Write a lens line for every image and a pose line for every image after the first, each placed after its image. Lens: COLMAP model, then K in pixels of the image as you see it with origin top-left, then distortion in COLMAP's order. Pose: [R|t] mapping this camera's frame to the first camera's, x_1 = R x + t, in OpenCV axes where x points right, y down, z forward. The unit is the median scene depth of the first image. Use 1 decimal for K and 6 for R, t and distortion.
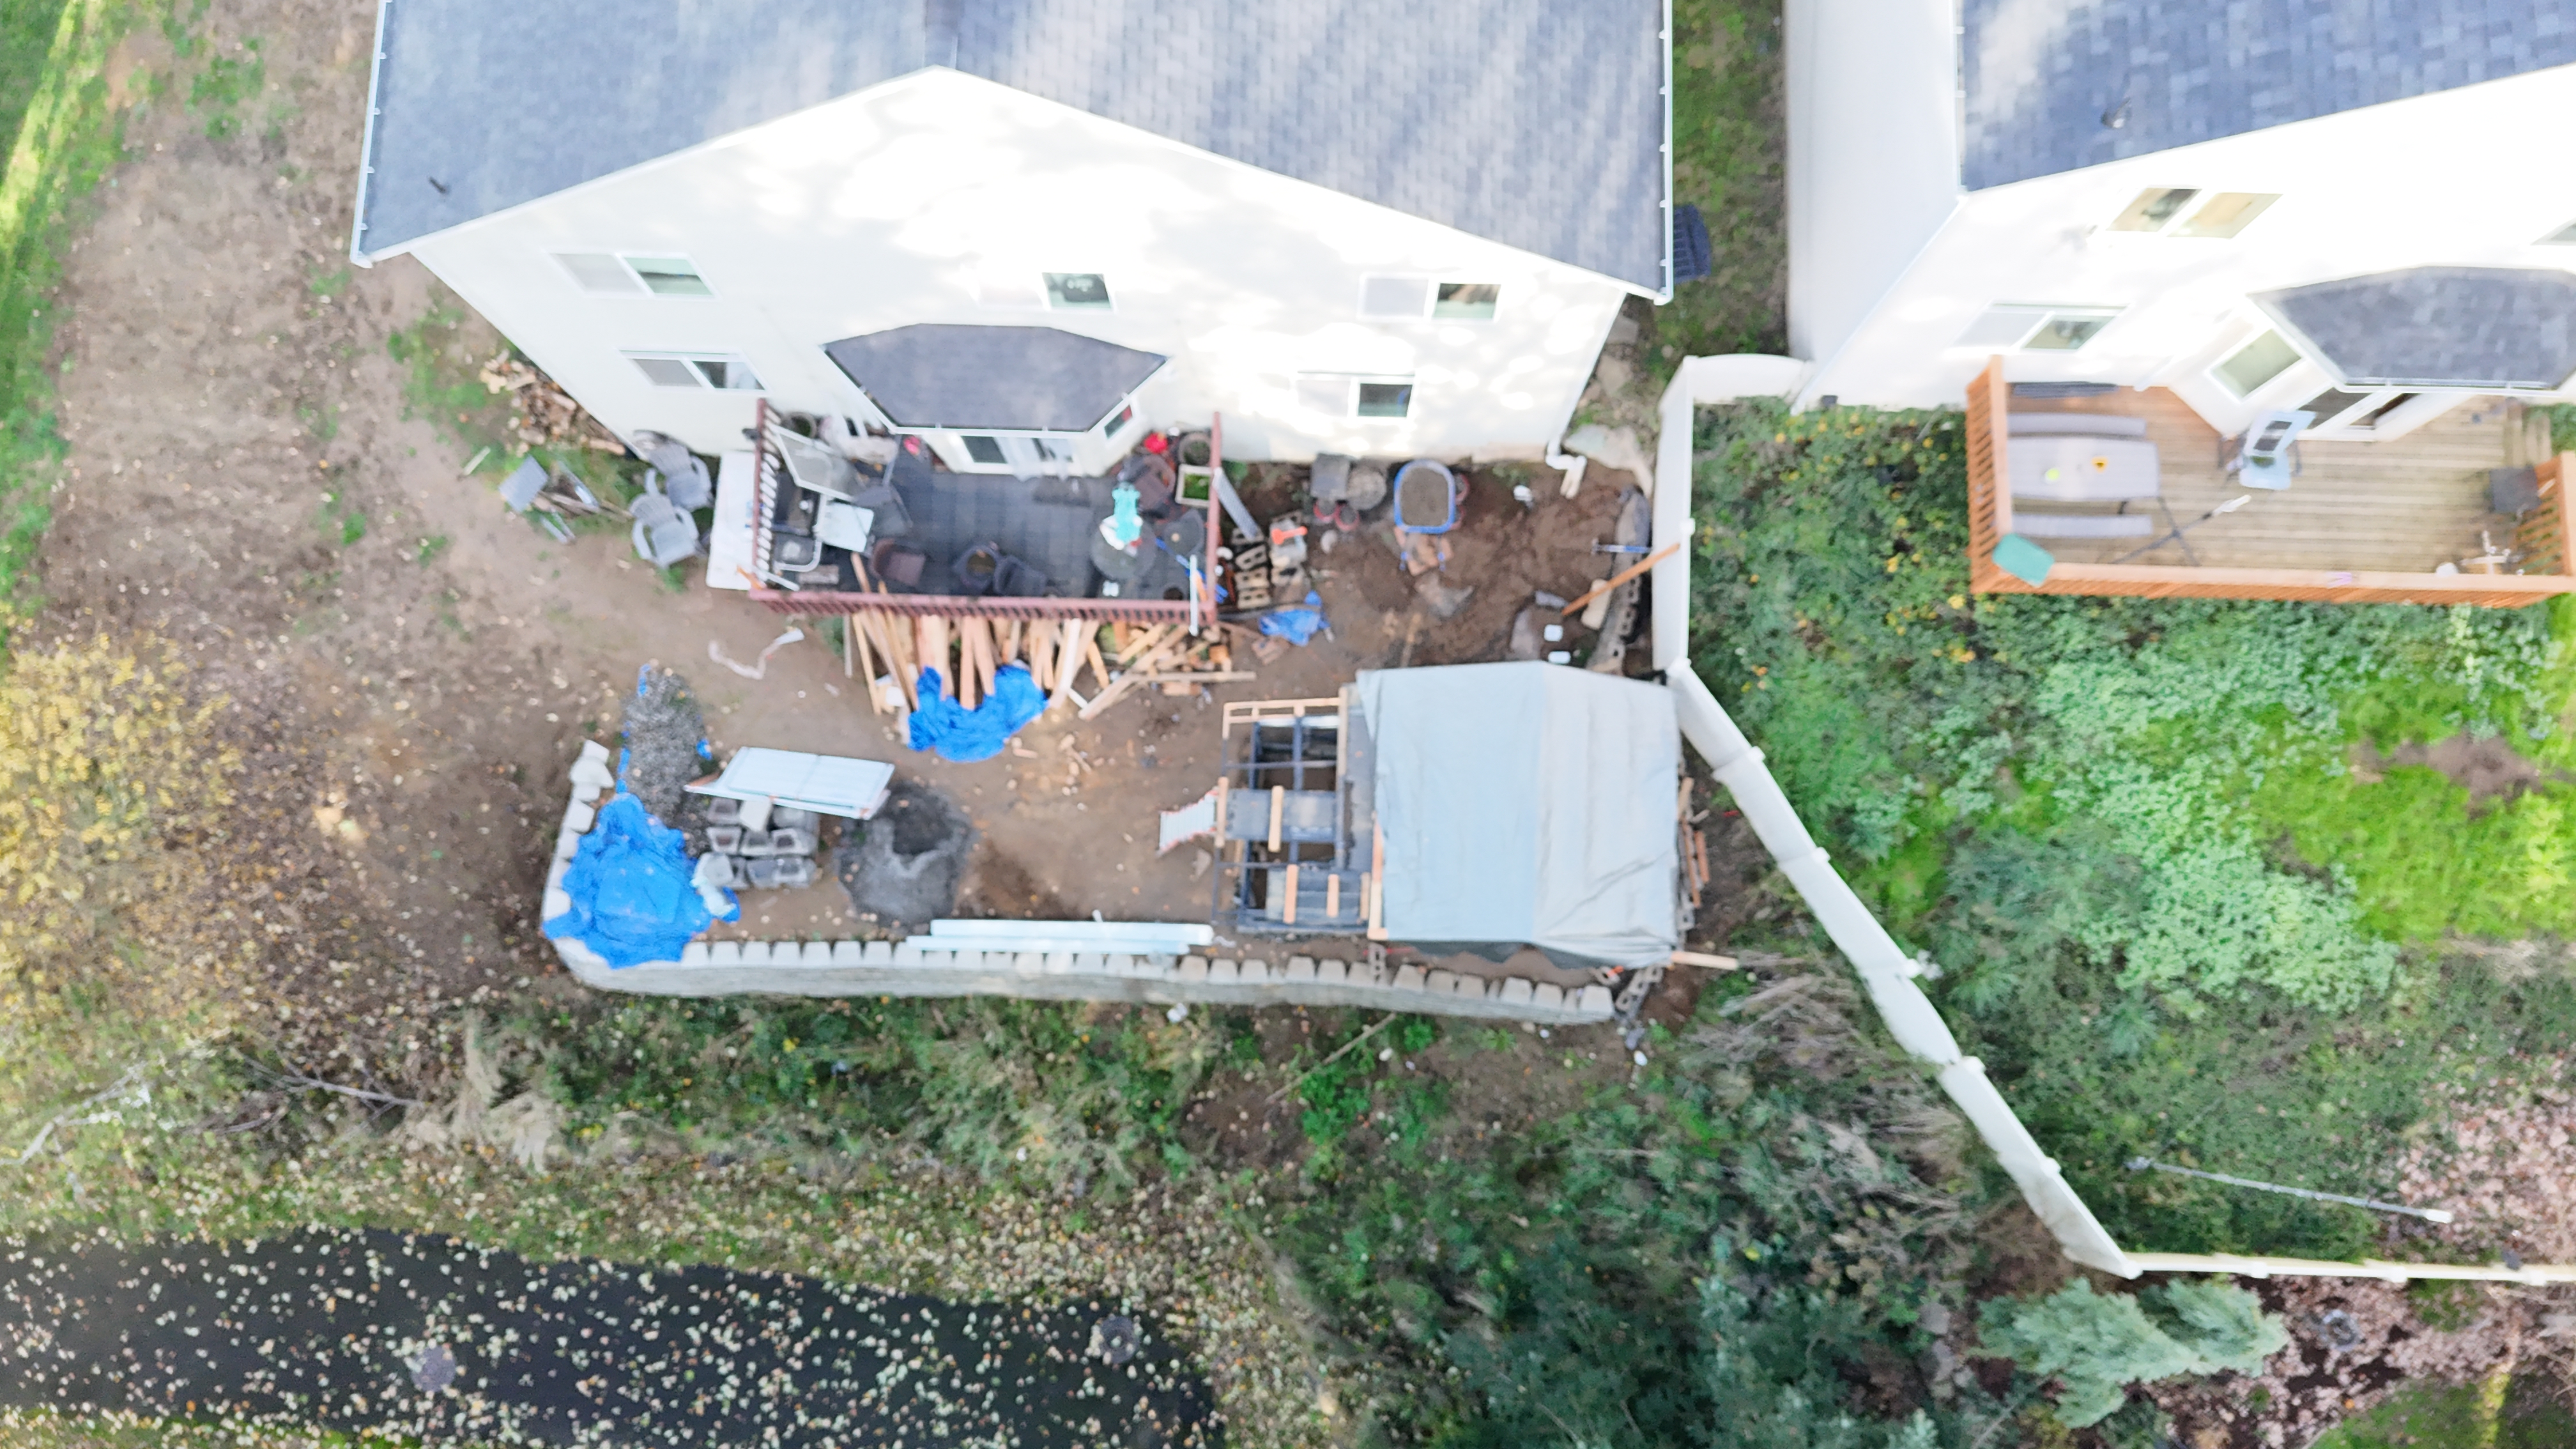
lens RADIAL K [[1900.6, 0, 1287.4], [0, 1900.6, 725.0], [0, 0, 1]] dist [0.073112, -0.078919]
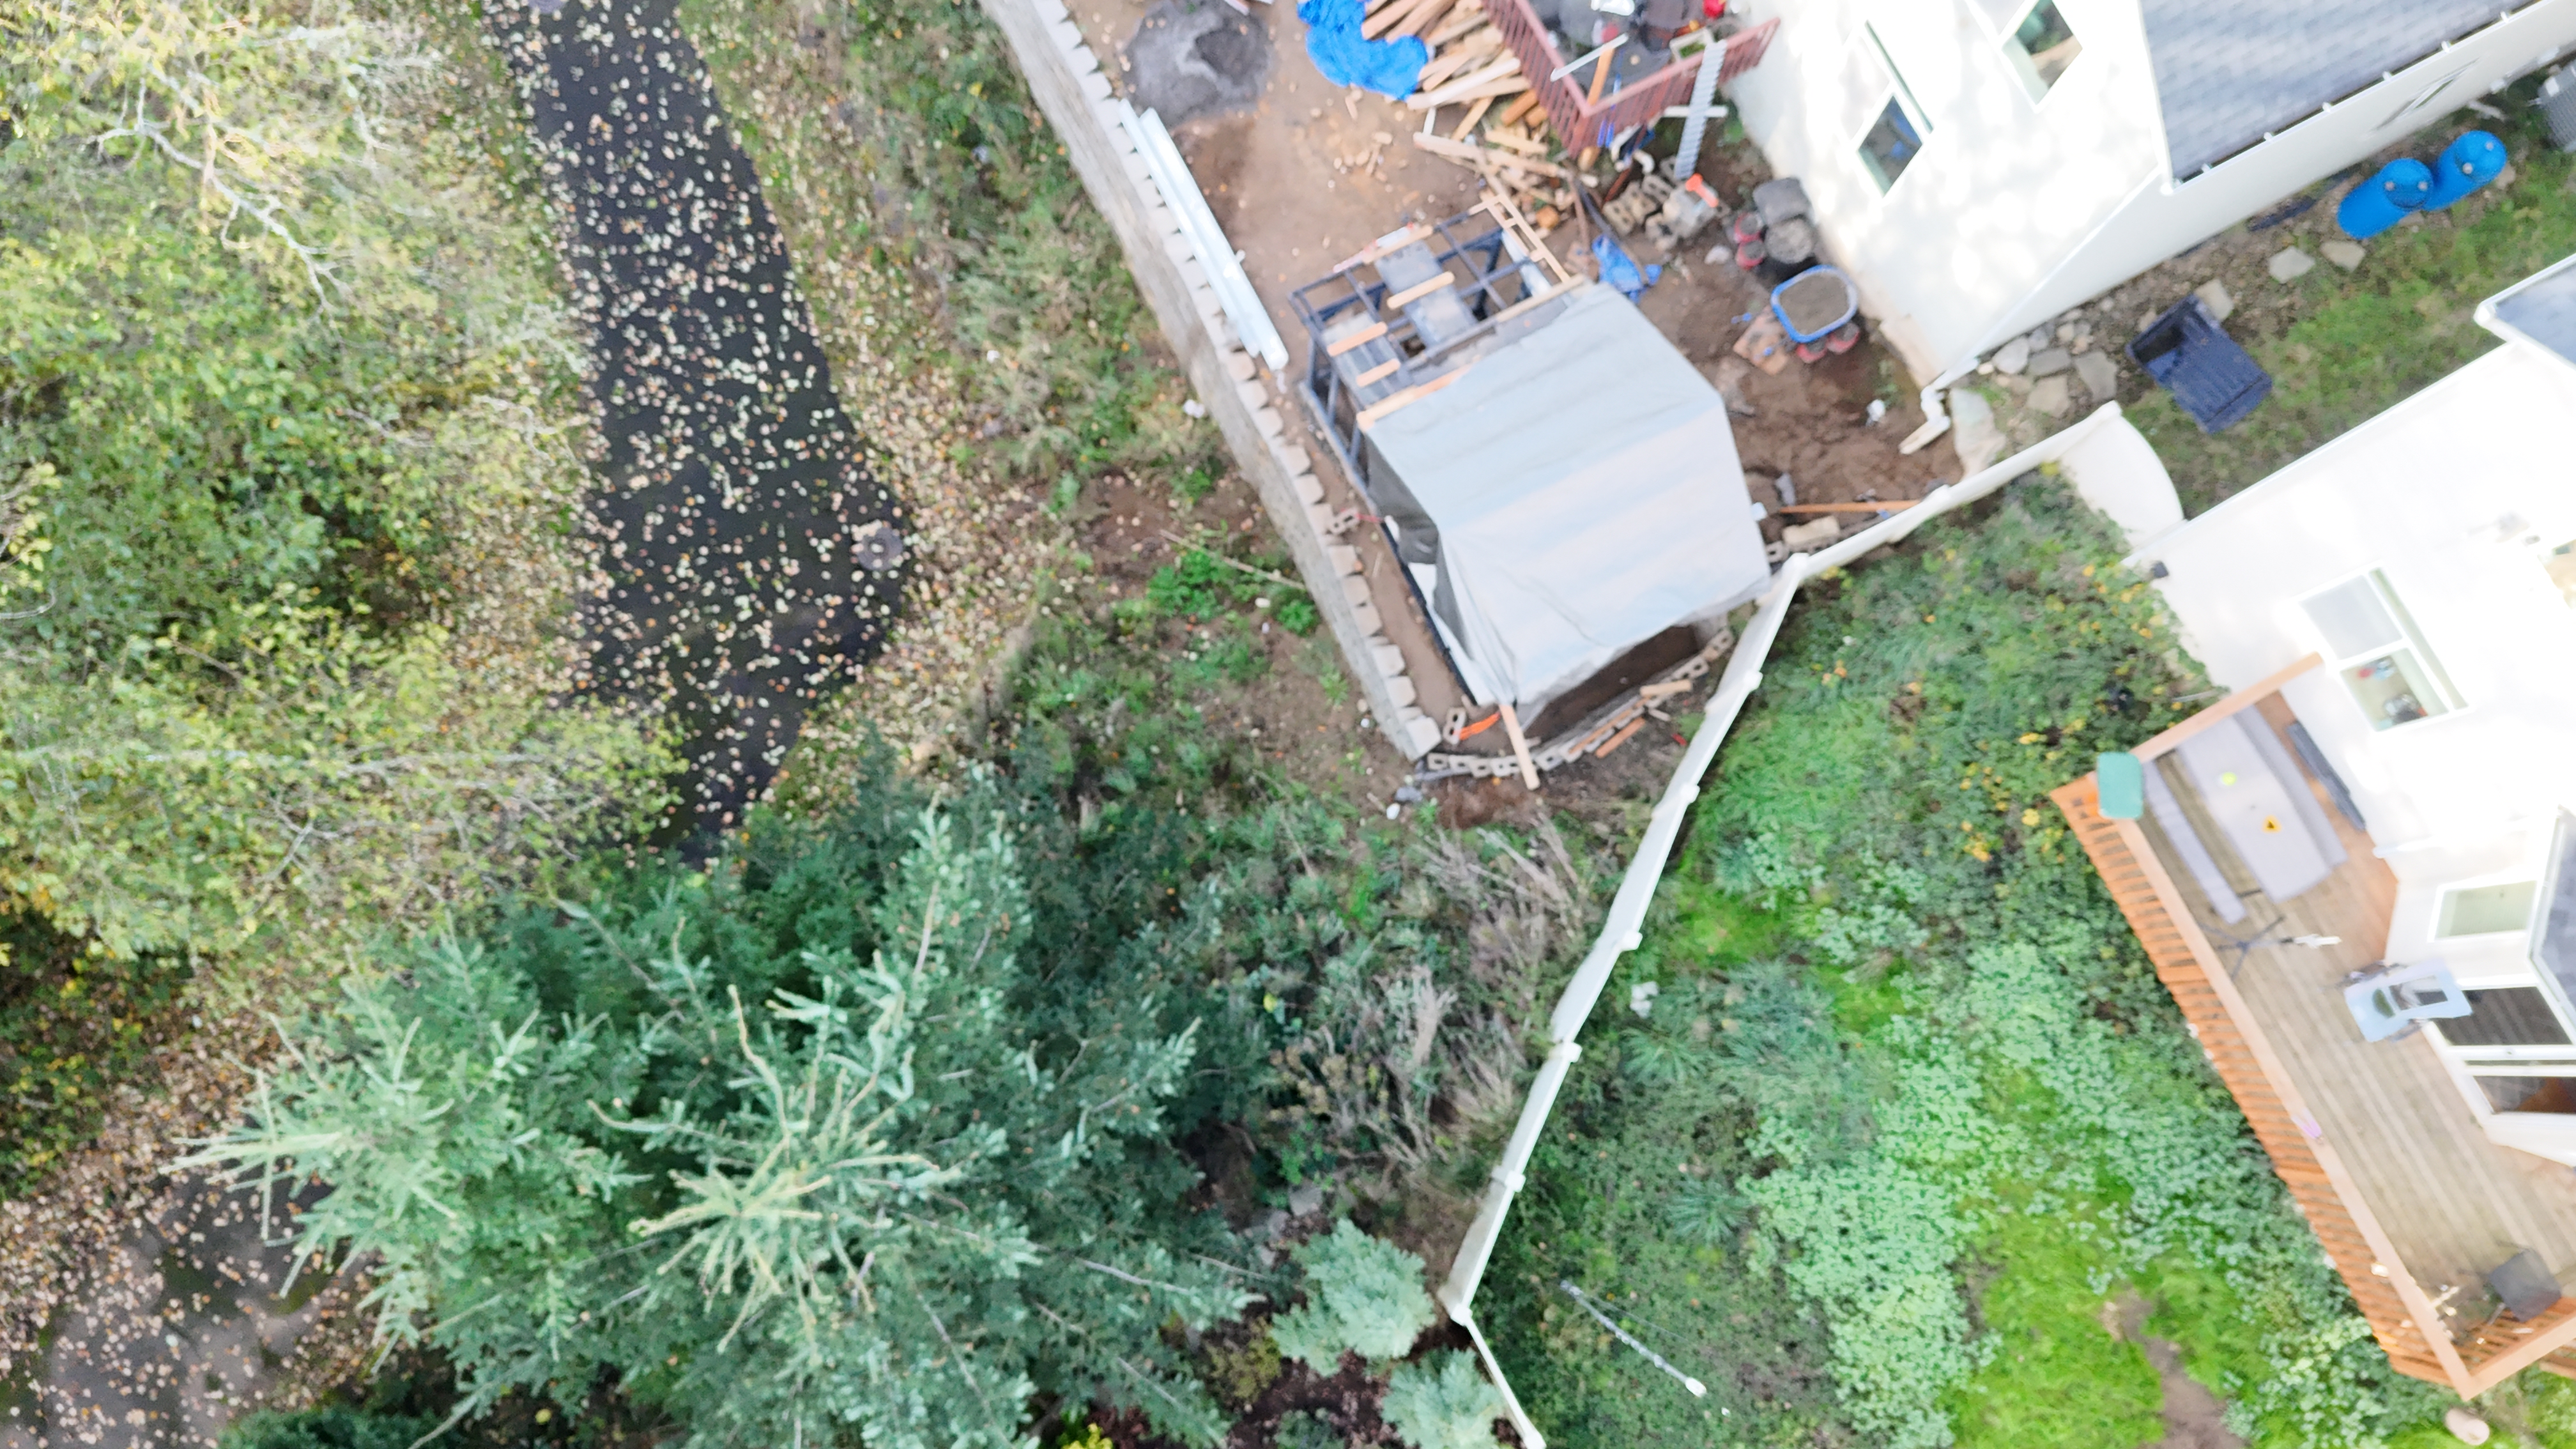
lens RADIAL K [[1900.6, 0, 1287.4], [0, 1900.6, 725.0], [0, 0, 1]] dist [0.073112, -0.078919]
pose [[0.488765, 0.861091, -0.140107, 0.245476], [-0.862887, 0.500823, 0.067841, 0.132644], [0.128586, 0.087738, 0.987809, 0.087055]]
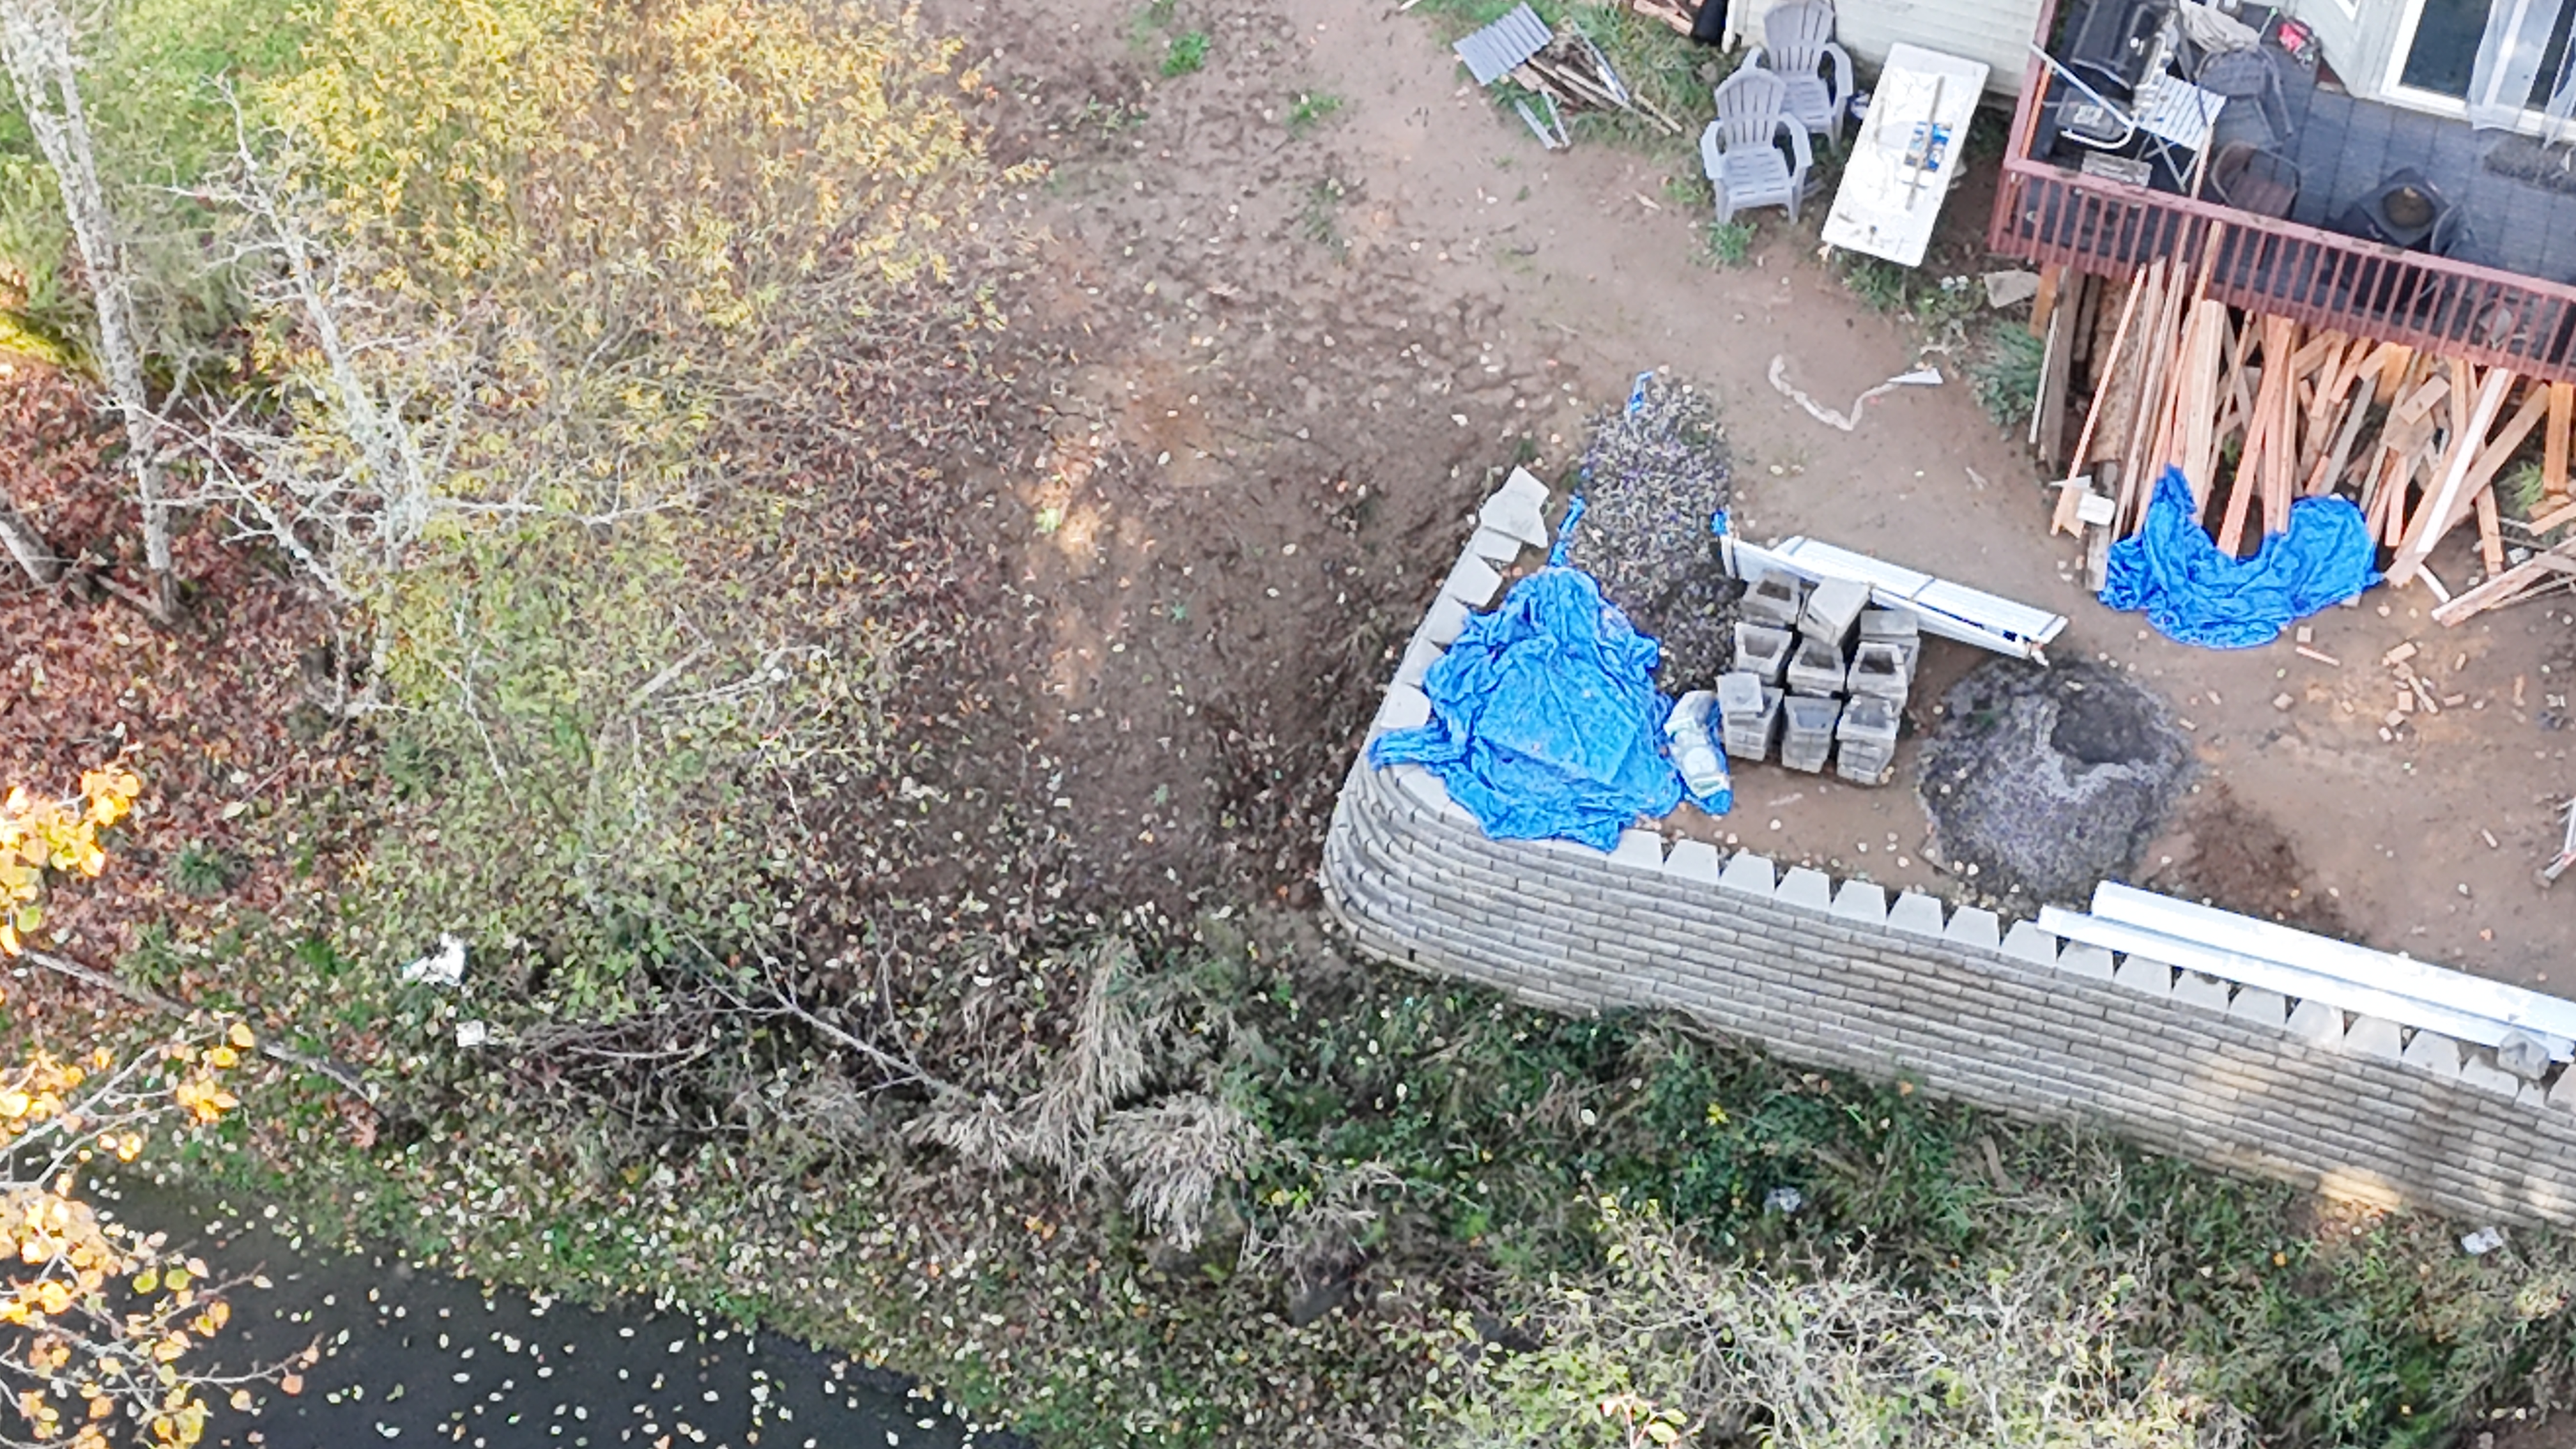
lens RADIAL K [[5451.2, 0, 1280.3], [0, 5451.2, 702.7], [0, 0, 1]] dist [0.287780, -1.500993]
pose [[0.966677, 0.225222, -0.121698, -0.230413], [-0.253246, 0.910848, -0.325919, 0.605429], [0.037444, 0.345878, 0.937532, -0.445544]]
